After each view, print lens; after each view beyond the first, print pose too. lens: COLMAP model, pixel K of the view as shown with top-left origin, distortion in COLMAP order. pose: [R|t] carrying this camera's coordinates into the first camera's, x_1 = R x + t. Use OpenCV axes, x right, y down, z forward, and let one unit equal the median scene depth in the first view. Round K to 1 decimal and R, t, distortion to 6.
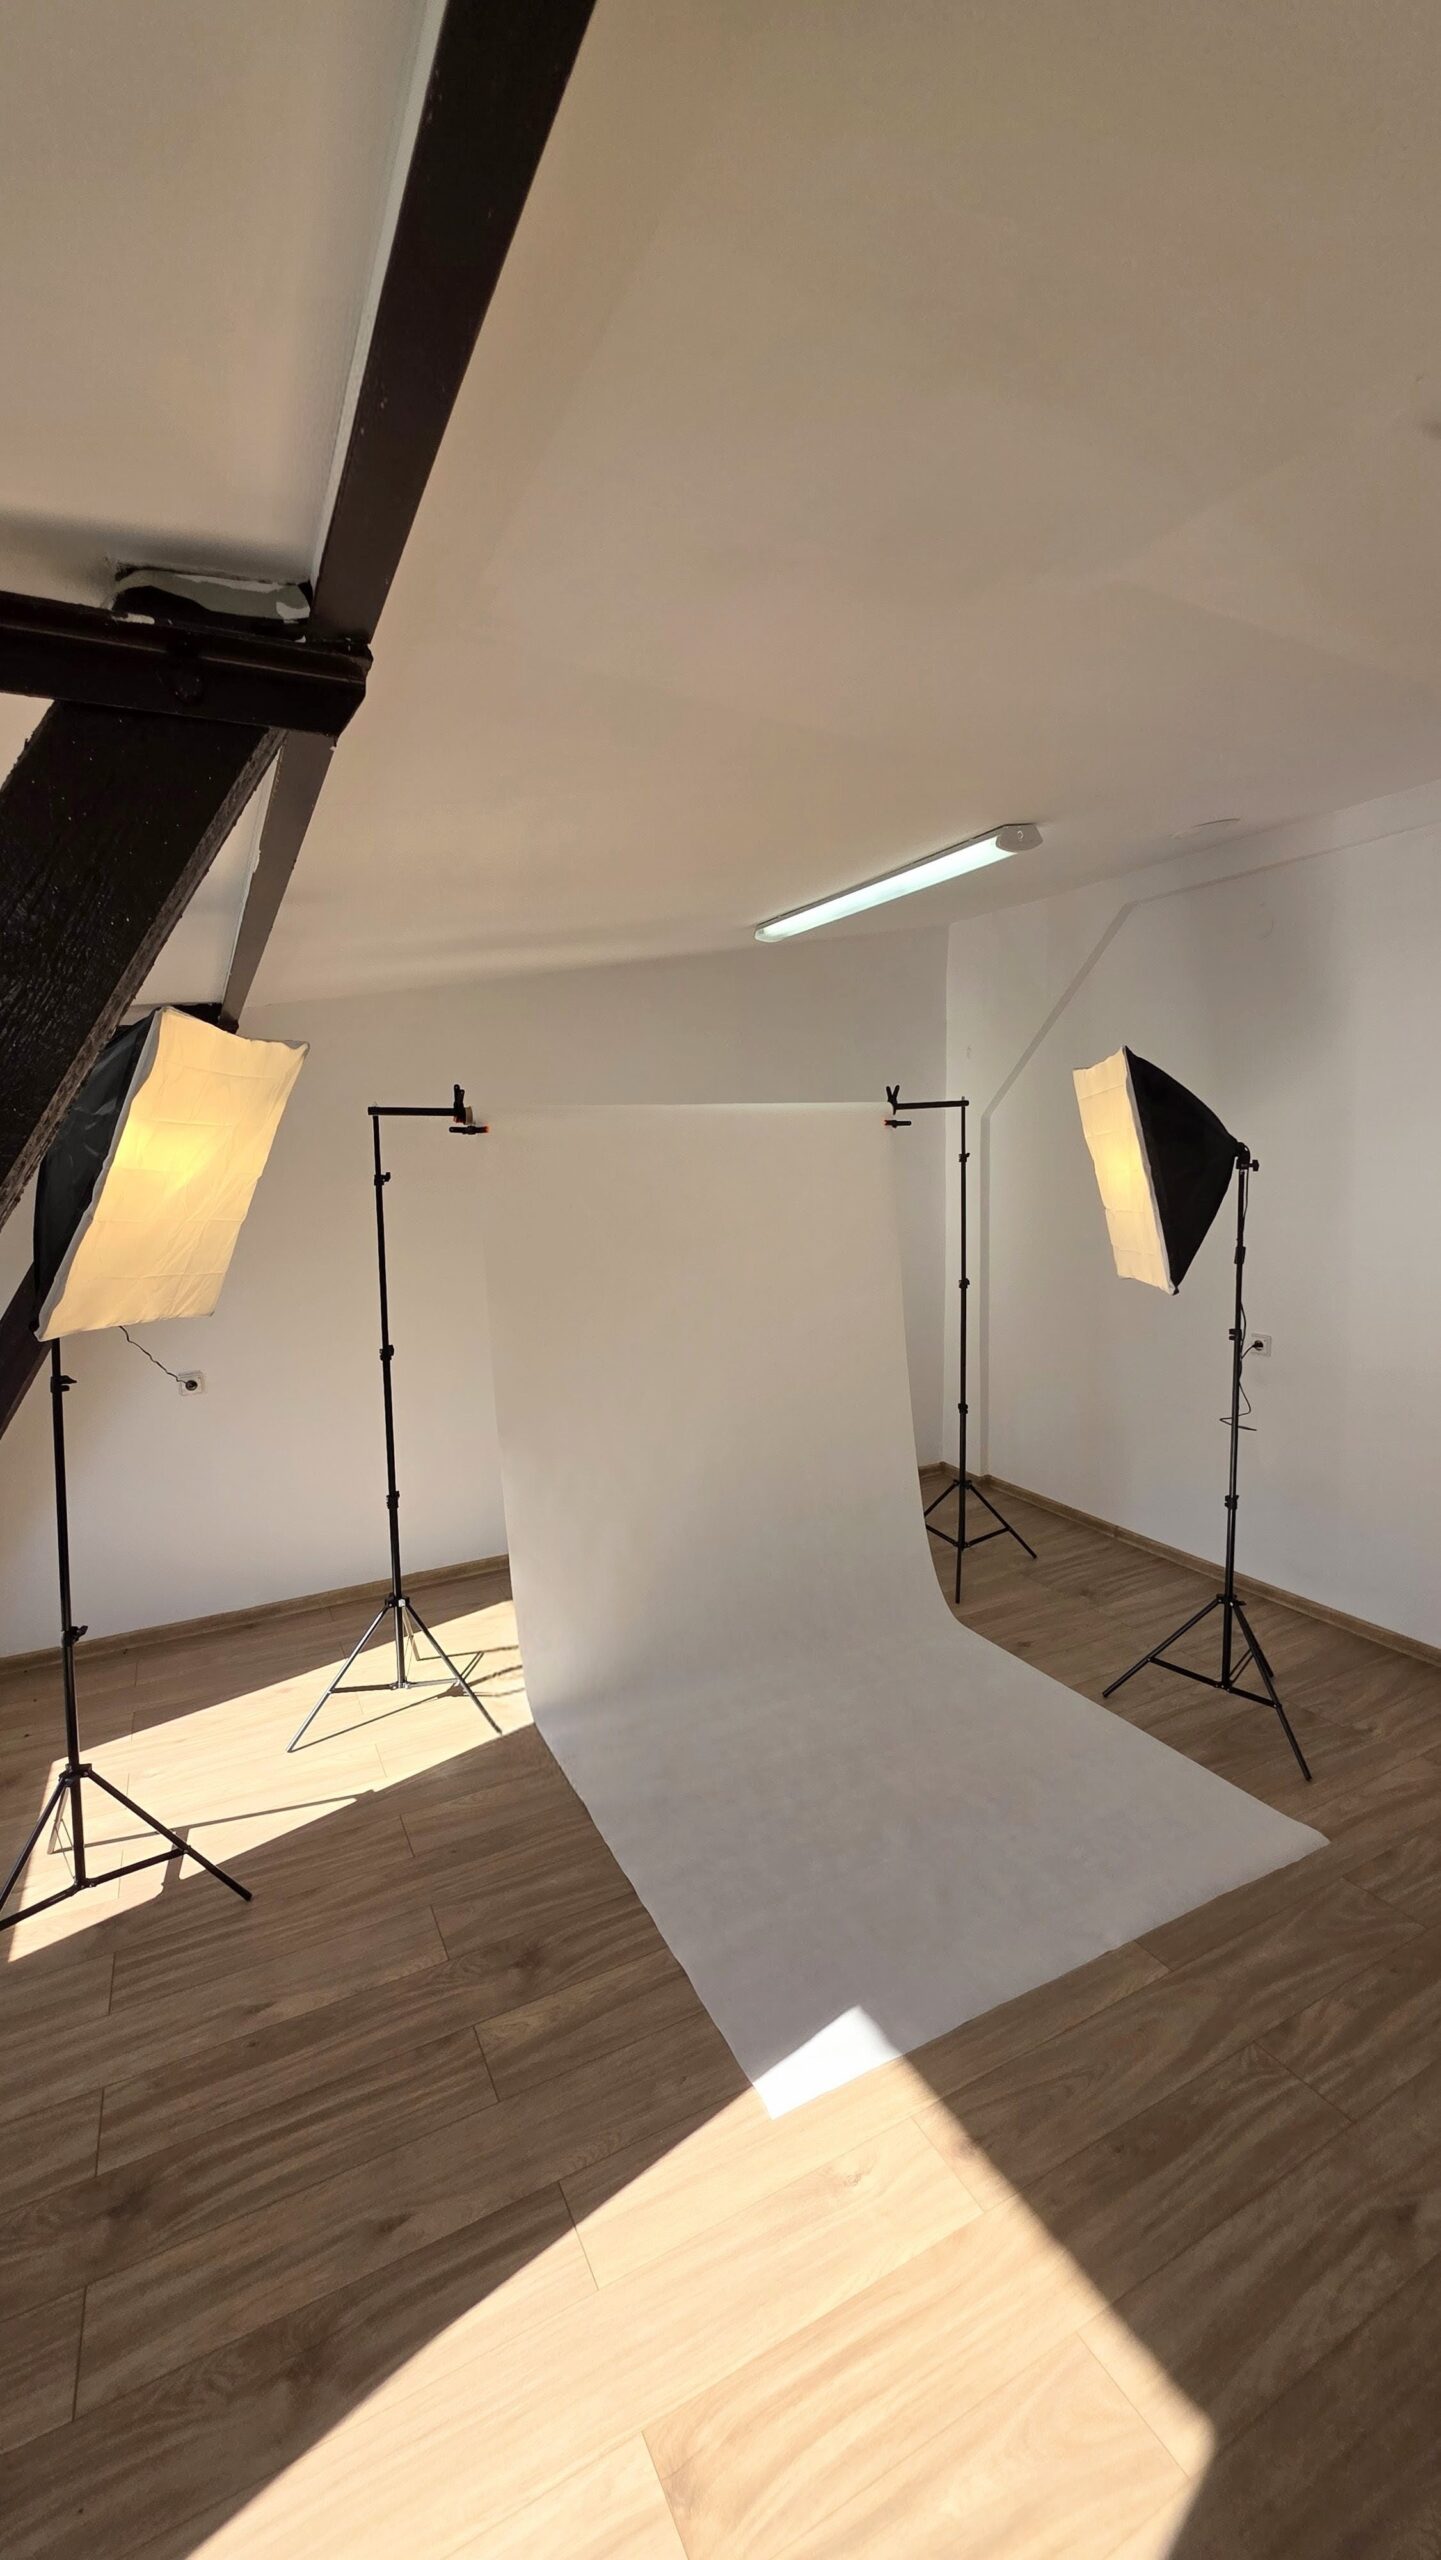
lens RADIAL K [[1038.4, 0, 728.3], [0, 1038.4, 1241.5], [0, 0, 1]] dist [0.000827, 0.000431]
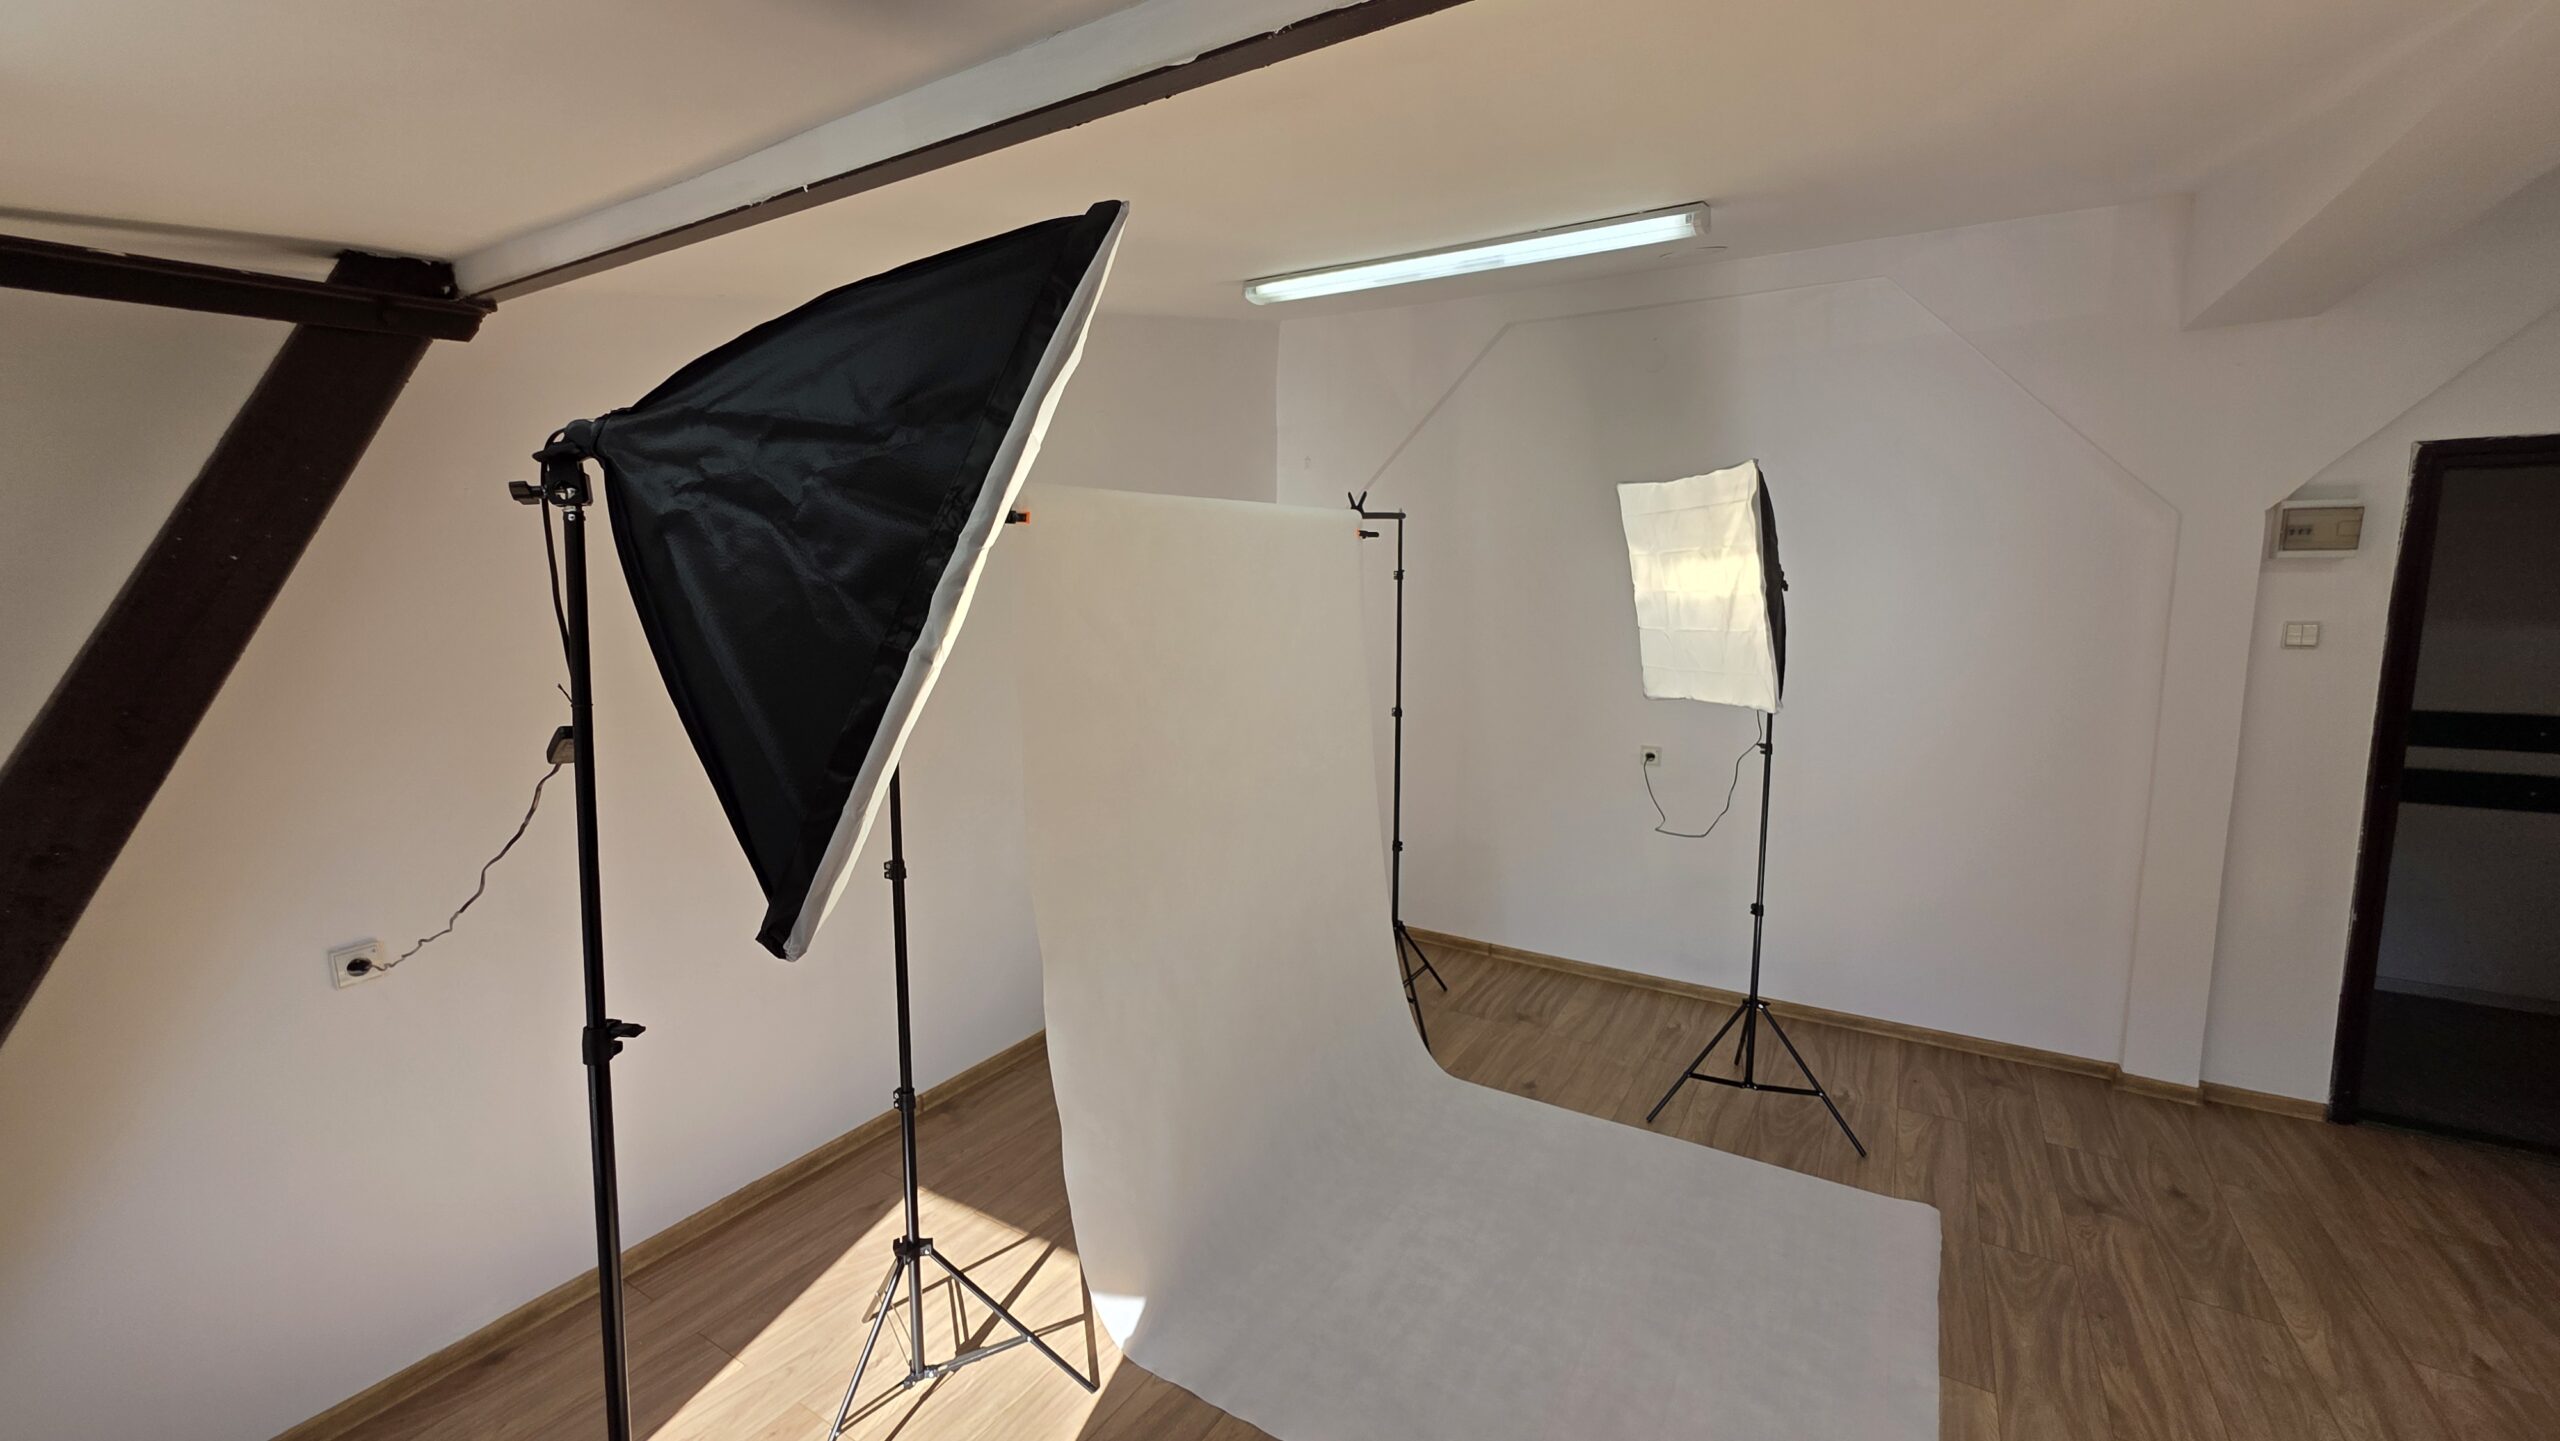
lens RADIAL K [[1038.4, 0, 1279.2], [0, 1038.4, 695.2], [0, 0, 1]] dist [0.000827, 0.000431]
pose [[0.863439, -0.040563, 0.502819, -0.444364], [0.026214, 0.999023, 0.035577, -0.013572], [-0.503771, -0.017538, 0.863659, 0.345468]]
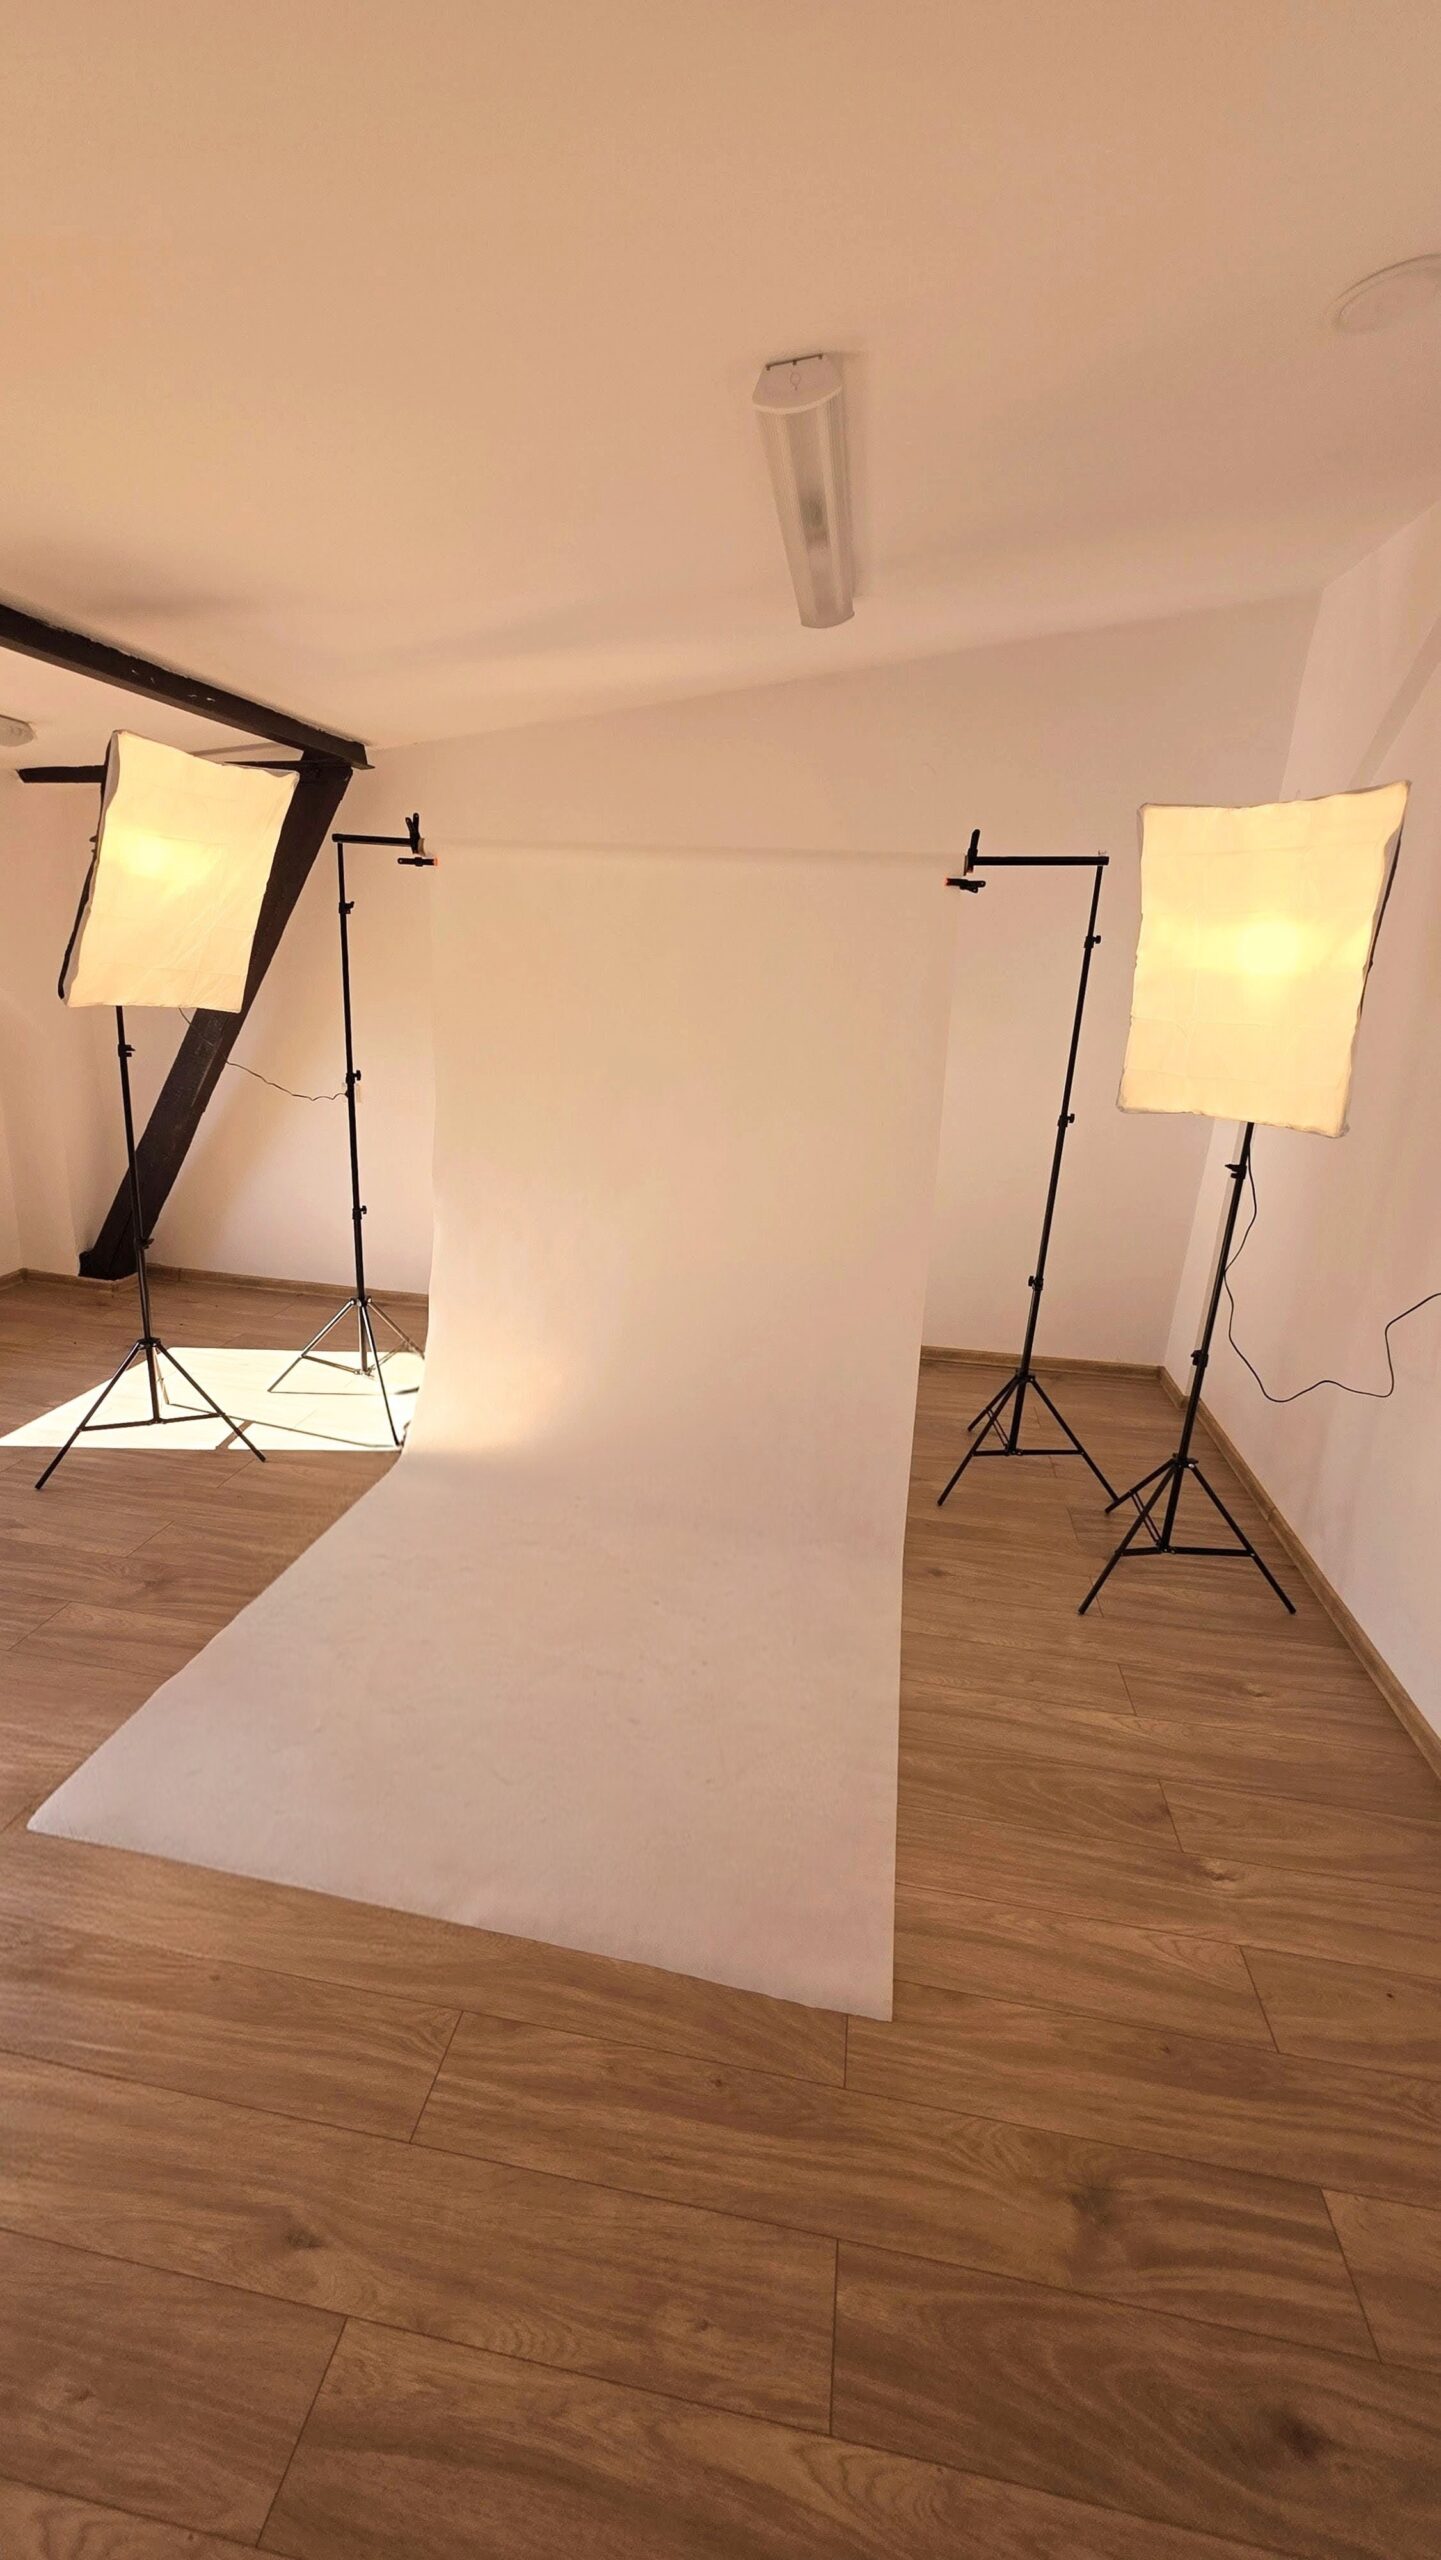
lens RADIAL K [[1029.8, 0, 720.5], [0, 1029.8, 1280.0], [0, 0, 1]] dist [0.000315, 0.000319]
pose [[0.796417, 0.247164, -0.551933, 0.622540], [-0.122613, 0.959706, 0.252846, -0.009886], [0.592188, -0.133697, 0.794631, 0.351610]]
